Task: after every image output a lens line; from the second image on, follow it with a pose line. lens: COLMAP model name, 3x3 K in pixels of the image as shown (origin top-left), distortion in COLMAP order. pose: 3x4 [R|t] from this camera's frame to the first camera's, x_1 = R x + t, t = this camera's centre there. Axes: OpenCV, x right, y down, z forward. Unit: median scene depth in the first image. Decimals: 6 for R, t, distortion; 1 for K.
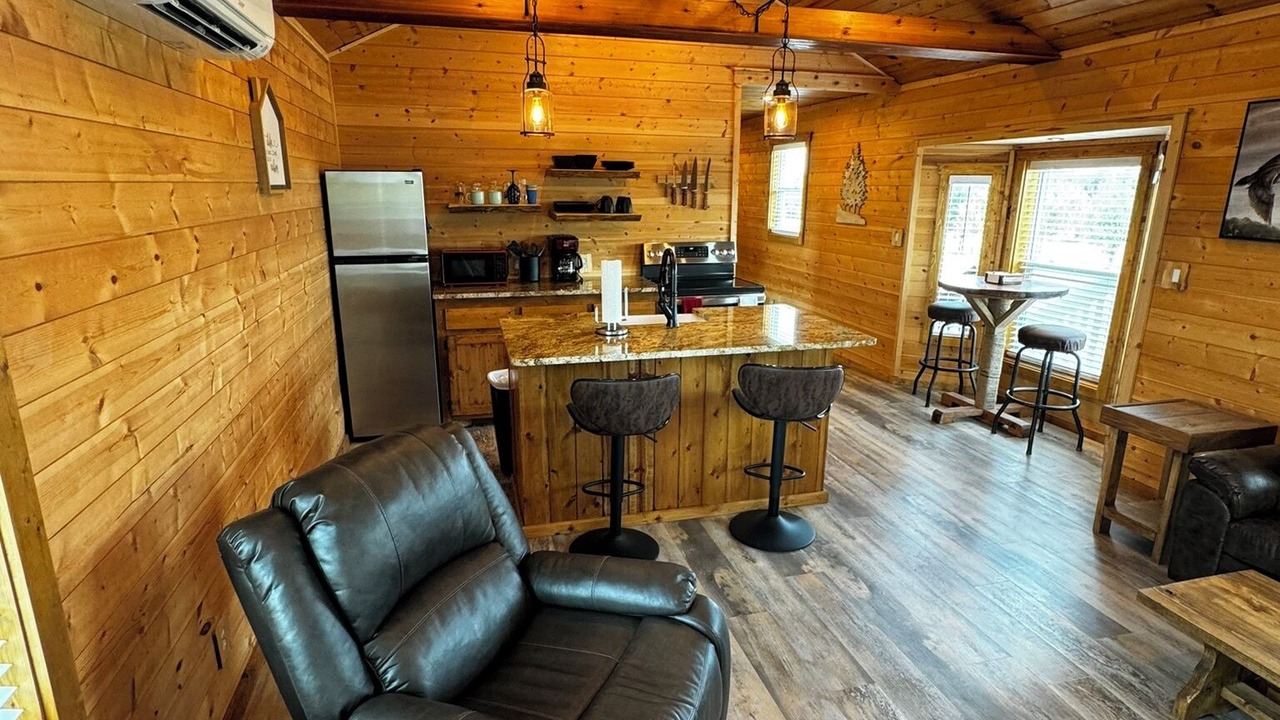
lens RADIAL K [[683.3, 0, 638.2], [0, 683.3, 361.9], [0, 0, 1]] dist [-0.001064, 0.002343]
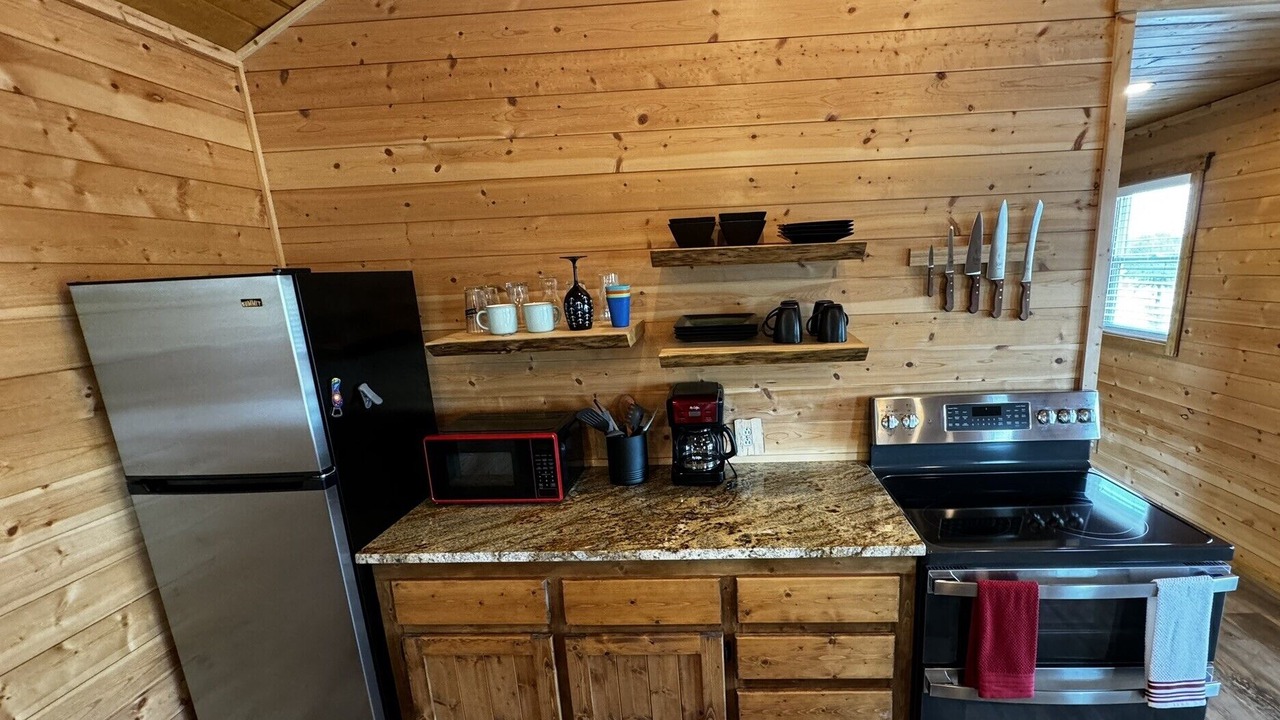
lens RADIAL K [[578.4, 0, 694.7], [0, 578.4, 403.3], [0, 0, 1]] dist [0.001286, -0.000715]
pose [[0.952028, 0.020593, -0.305316, 0.012124], [-0.026568, 0.999528, -0.015429, -0.167663], [0.304854, 0.022801, 0.952126, 0.617360]]
